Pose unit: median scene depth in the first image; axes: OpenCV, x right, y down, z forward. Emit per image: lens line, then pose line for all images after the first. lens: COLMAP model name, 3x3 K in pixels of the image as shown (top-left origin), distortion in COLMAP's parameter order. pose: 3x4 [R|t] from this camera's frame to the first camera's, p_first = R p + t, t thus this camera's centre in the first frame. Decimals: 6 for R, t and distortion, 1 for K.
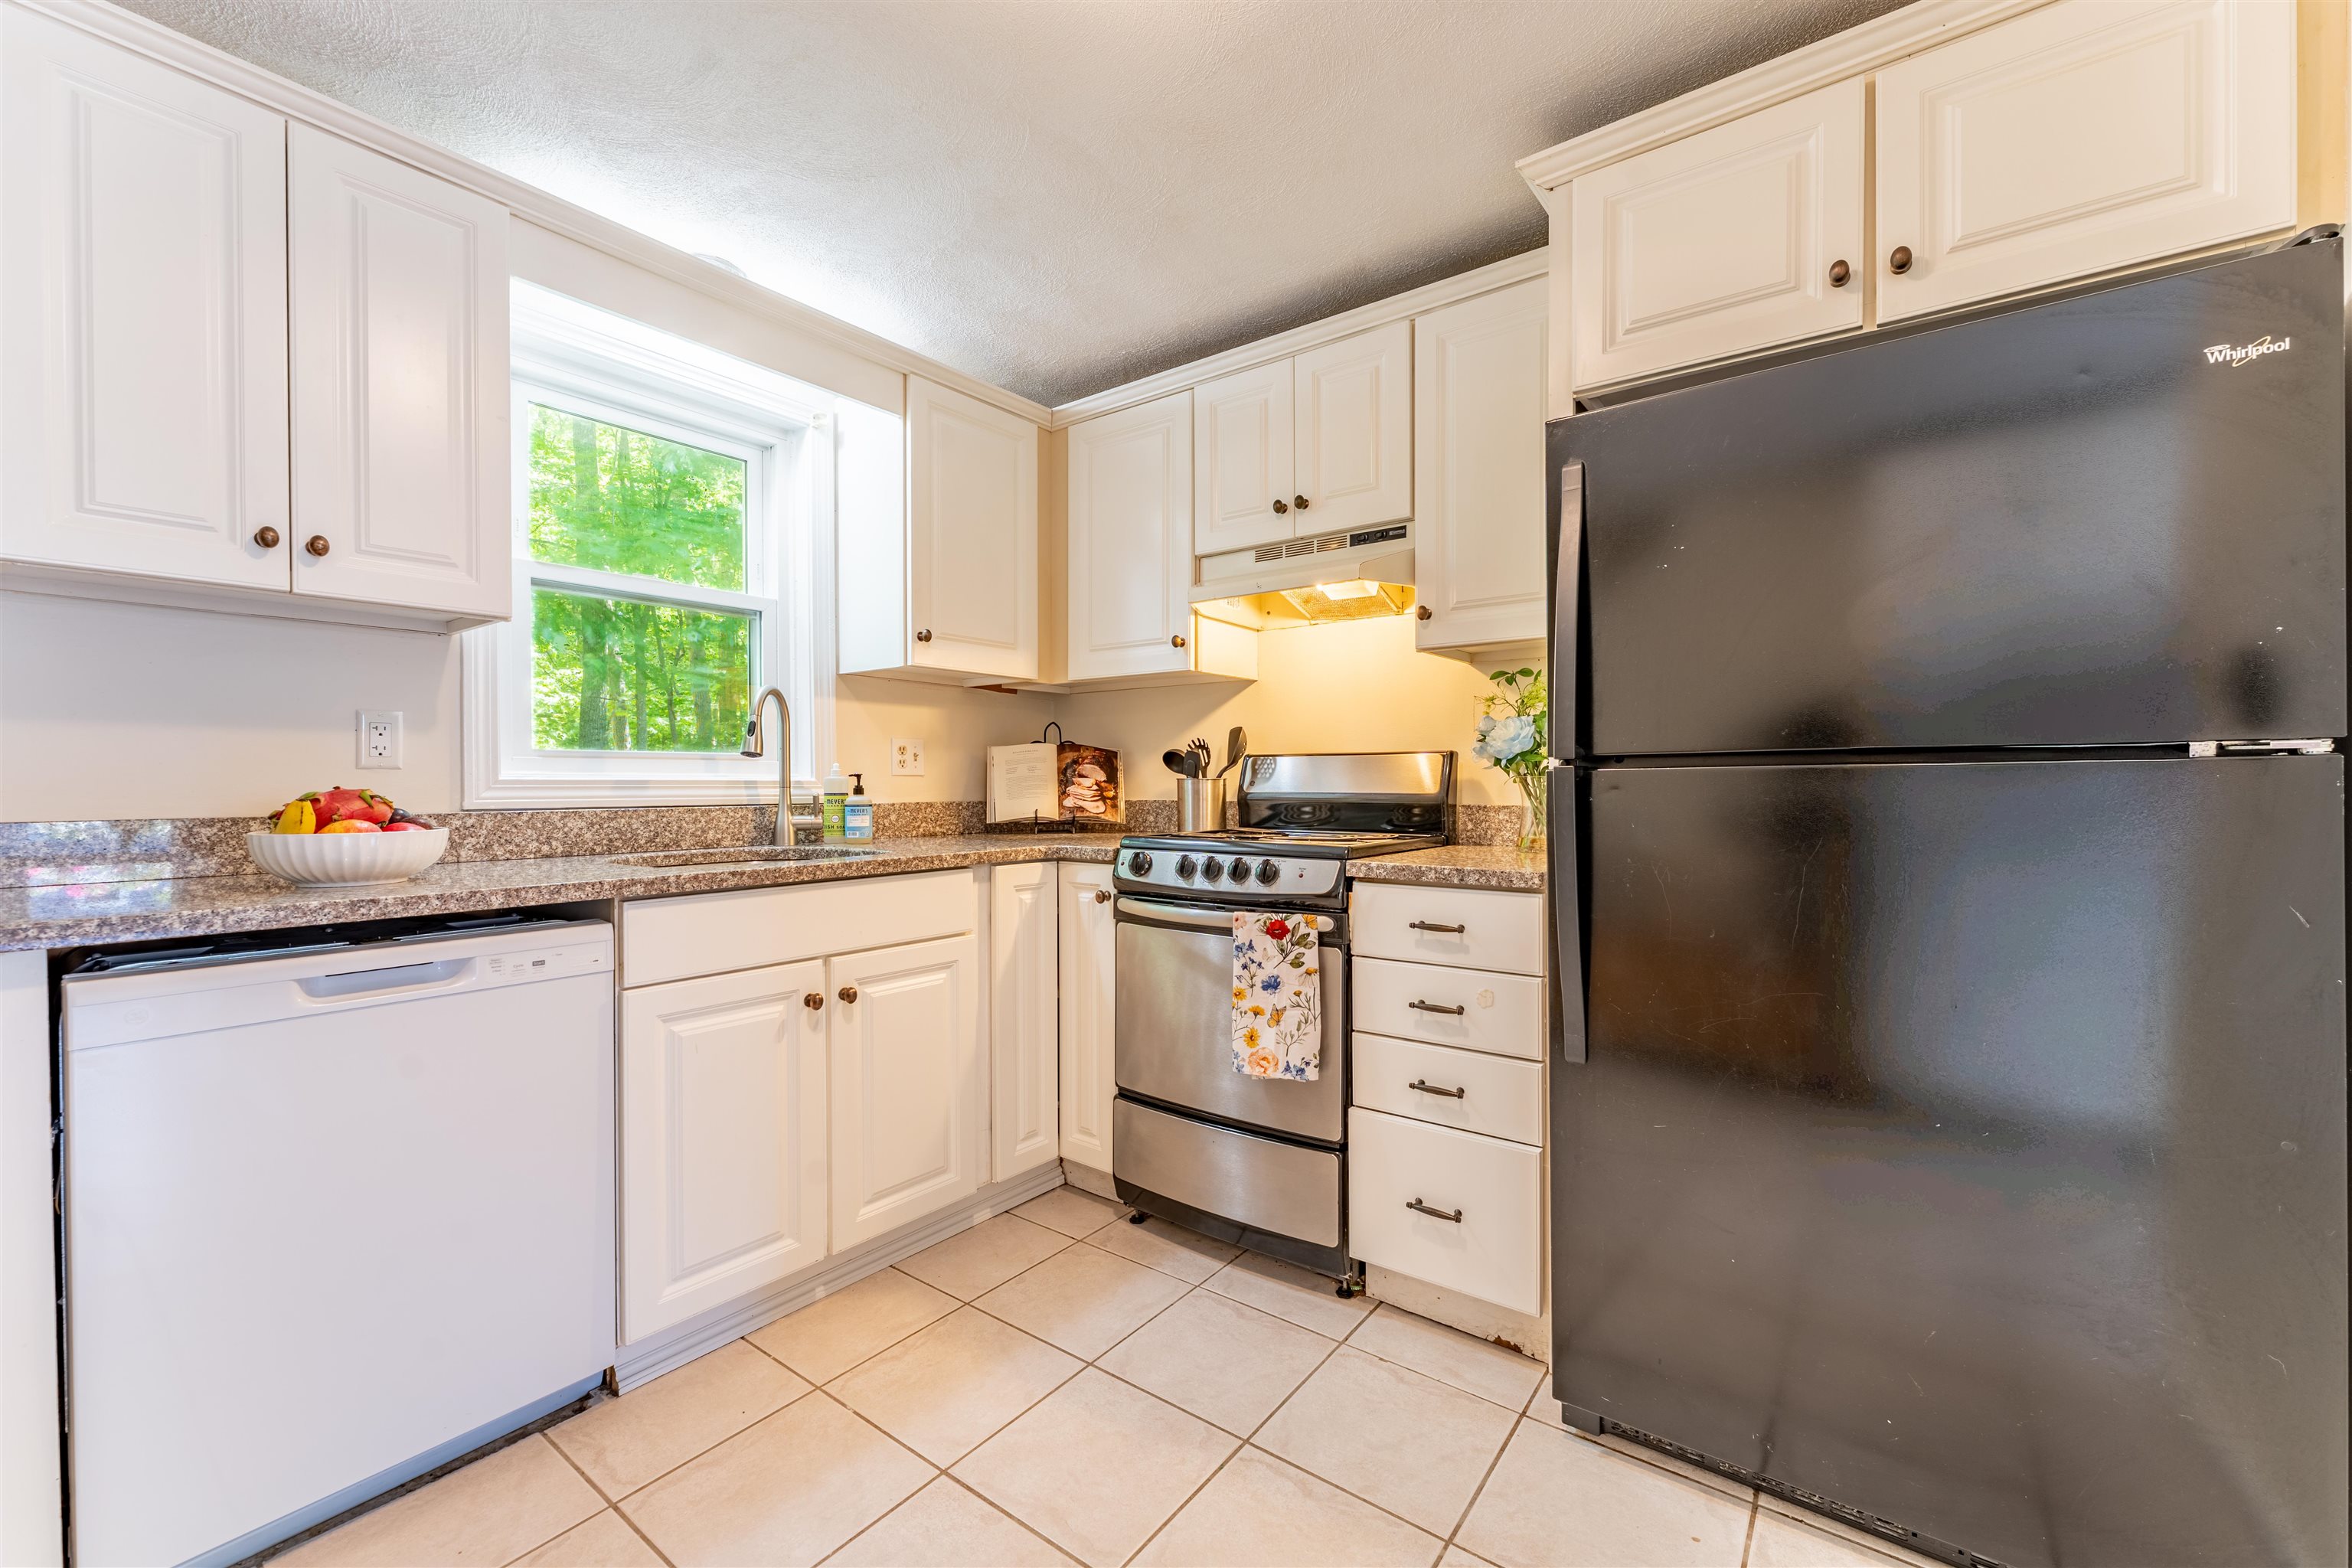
lens RADIAL K [[939.2, 0, 1181.6], [0, 939.2, 786.8], [0, 0, 1]] dist [0.001247, 0.000047]
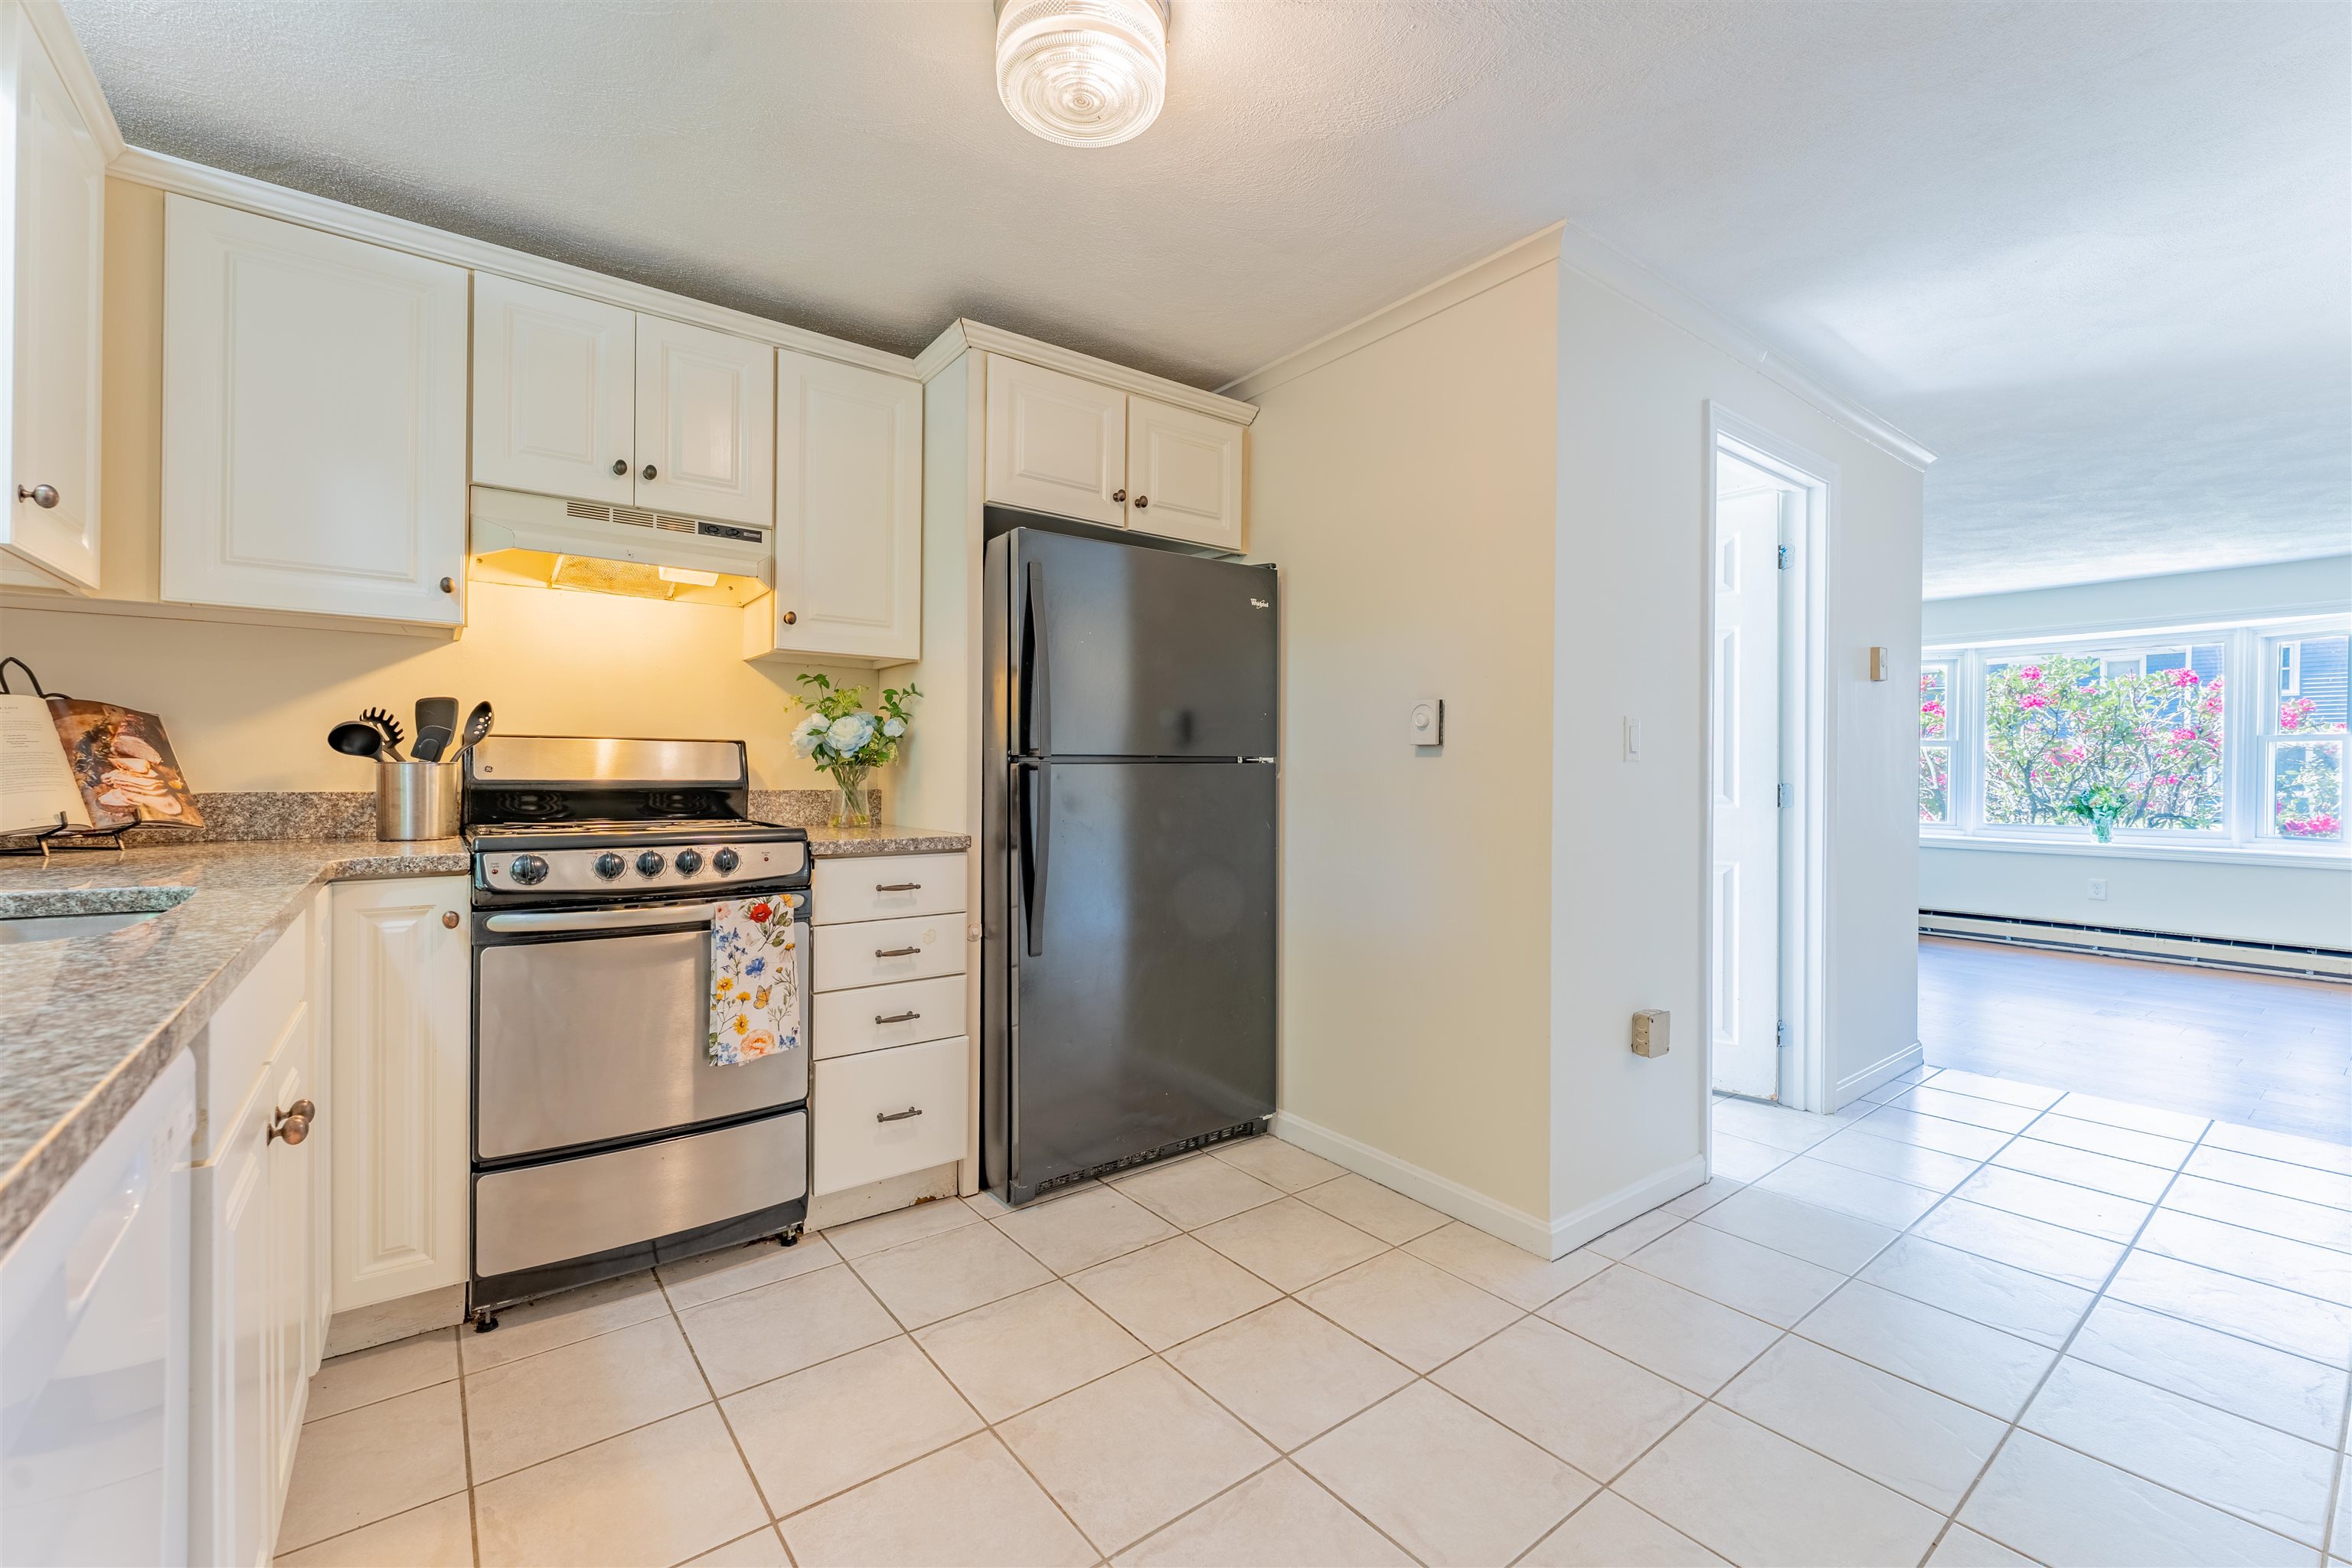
lens RADIAL K [[987.5, 0, 1142.7], [0, 987.5, 768.1], [0, 0, 1]] dist [-0.001382, -0.000147]
pose [[0.287017, 0.006185, 0.957905, -0.715922], [-0.002776, 0.999980, -0.005625, -0.001659], [-0.957921, -0.001044, 0.287029, 0.253207]]
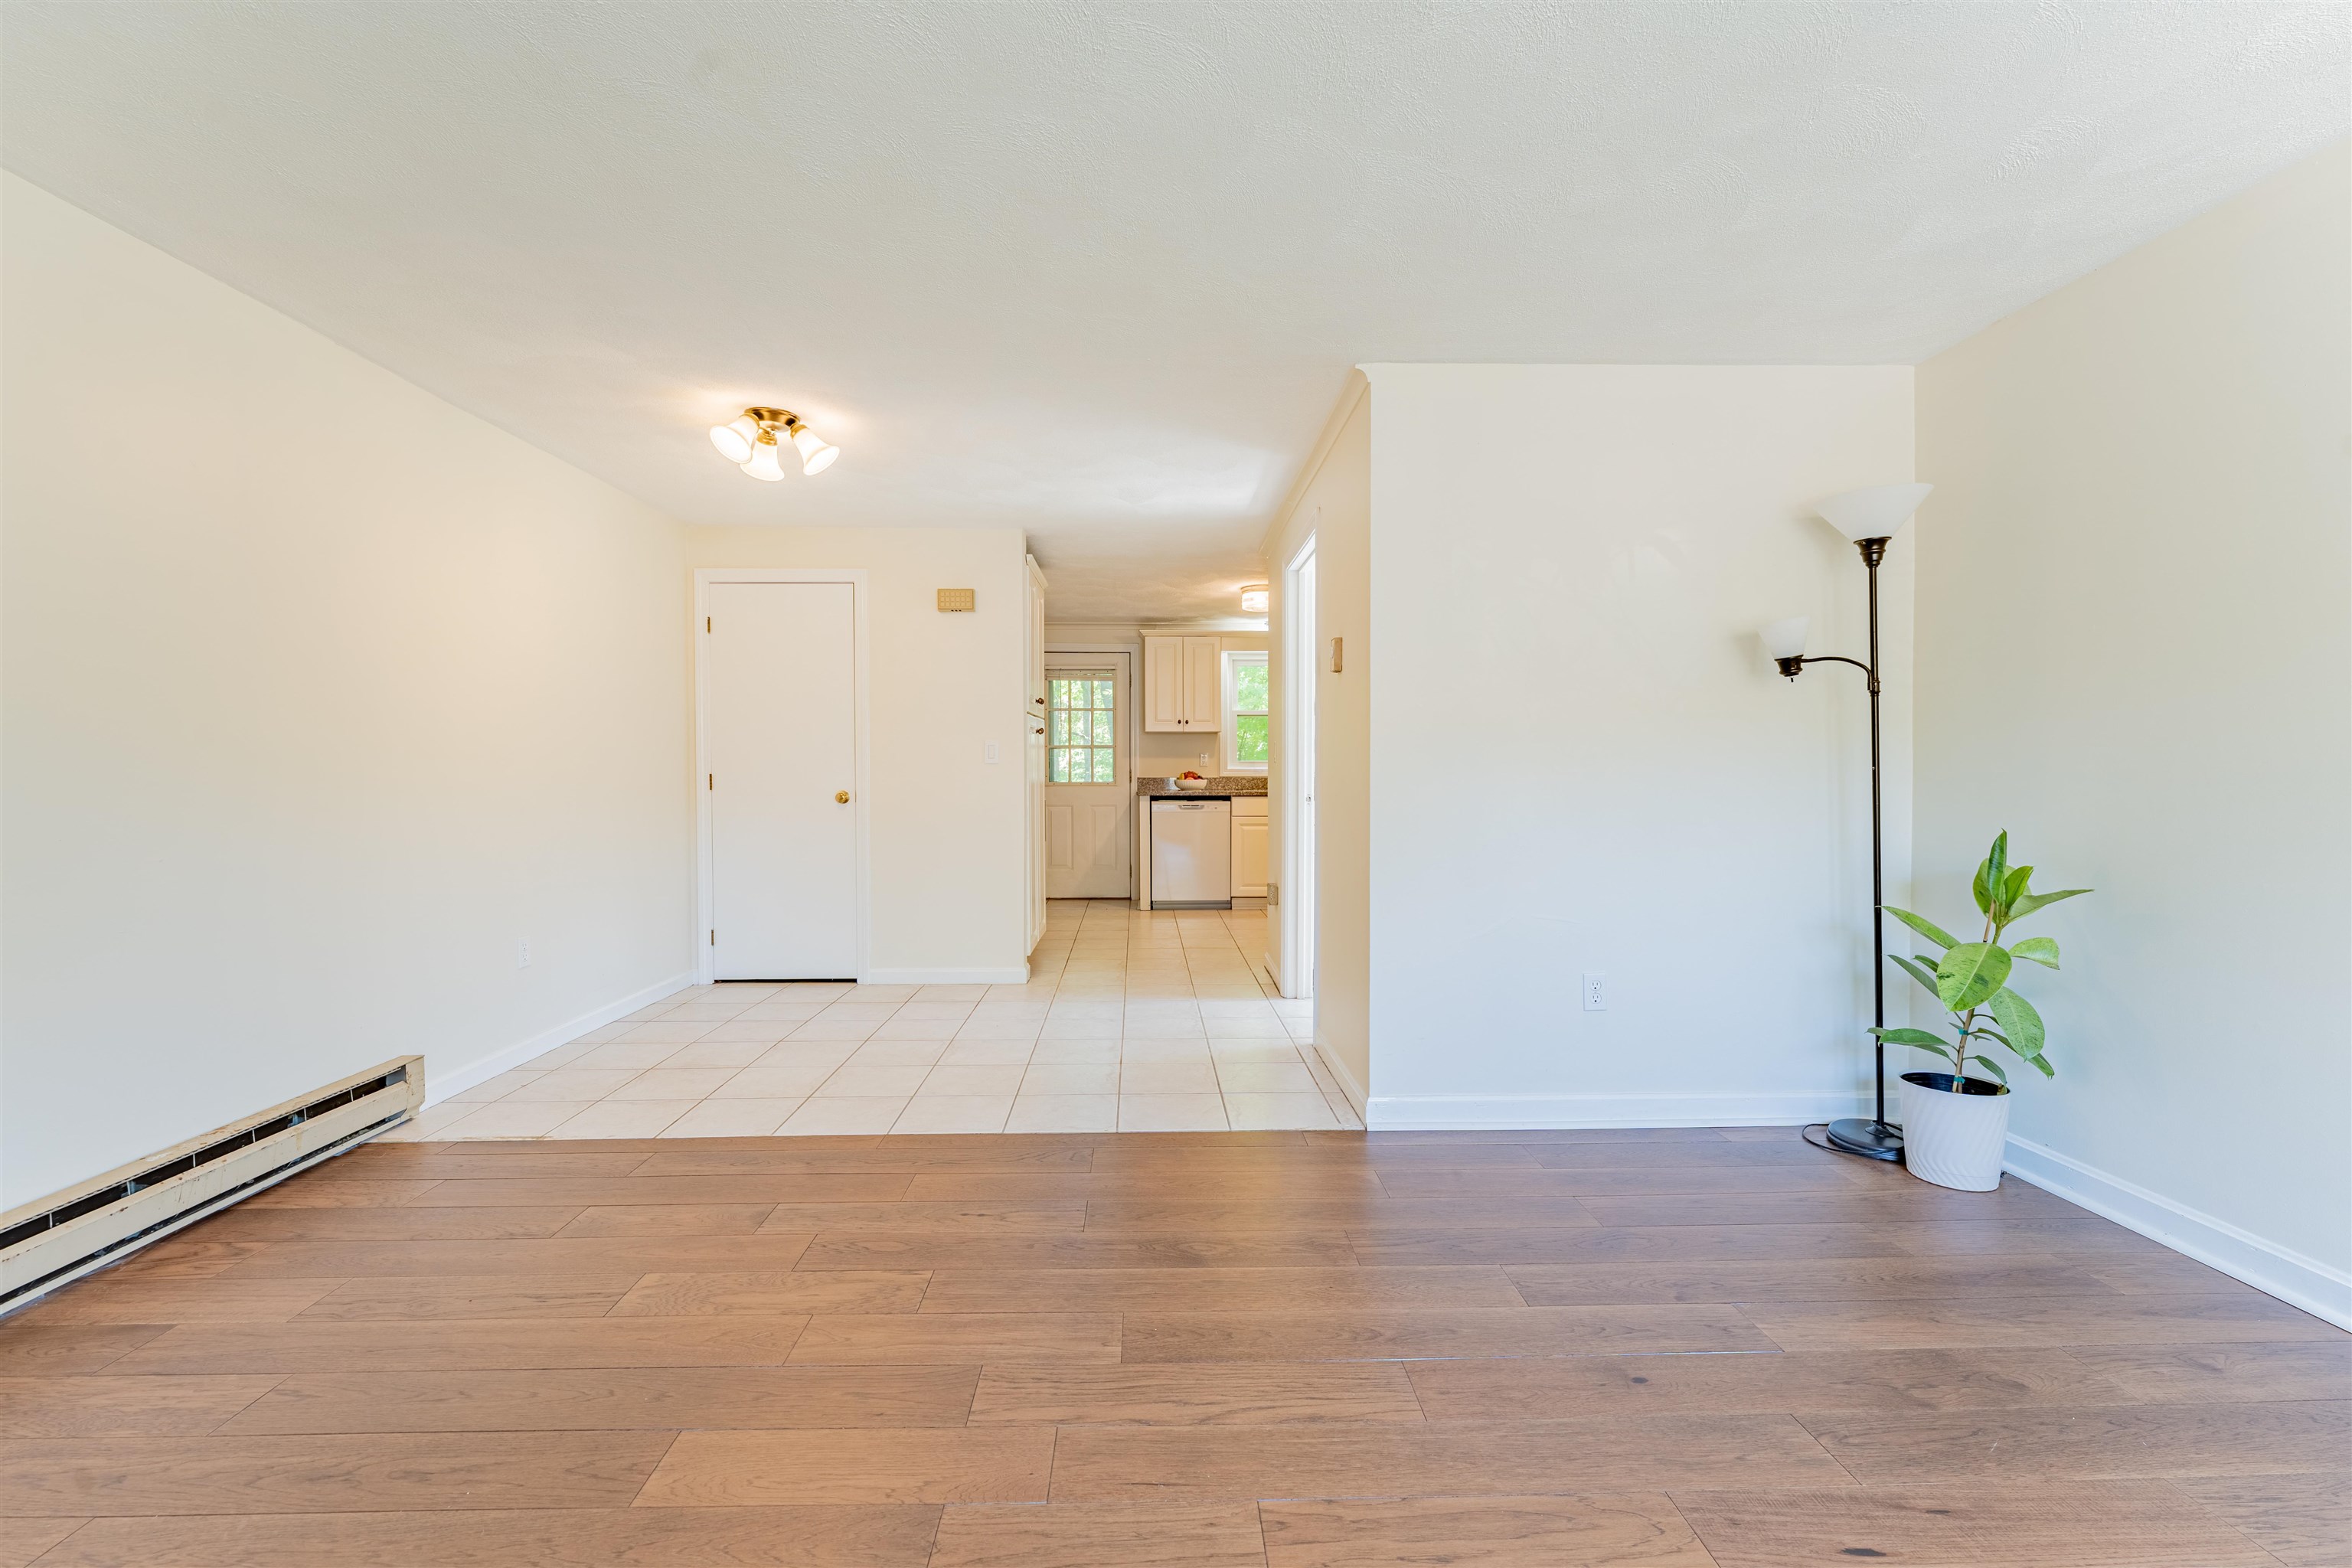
lens RADIAL K [[983.5, 0, 1168.9], [0, 983.5, 784.9], [0, 0, 1]] dist [-0.000033, -0.000440]
pose [[0.620096, 0.011959, -0.784435, 2.153405], [-0.004262, 0.999920, 0.011874, 0.009442], [0.784514, -0.004020, 0.620098, -1.593603]]
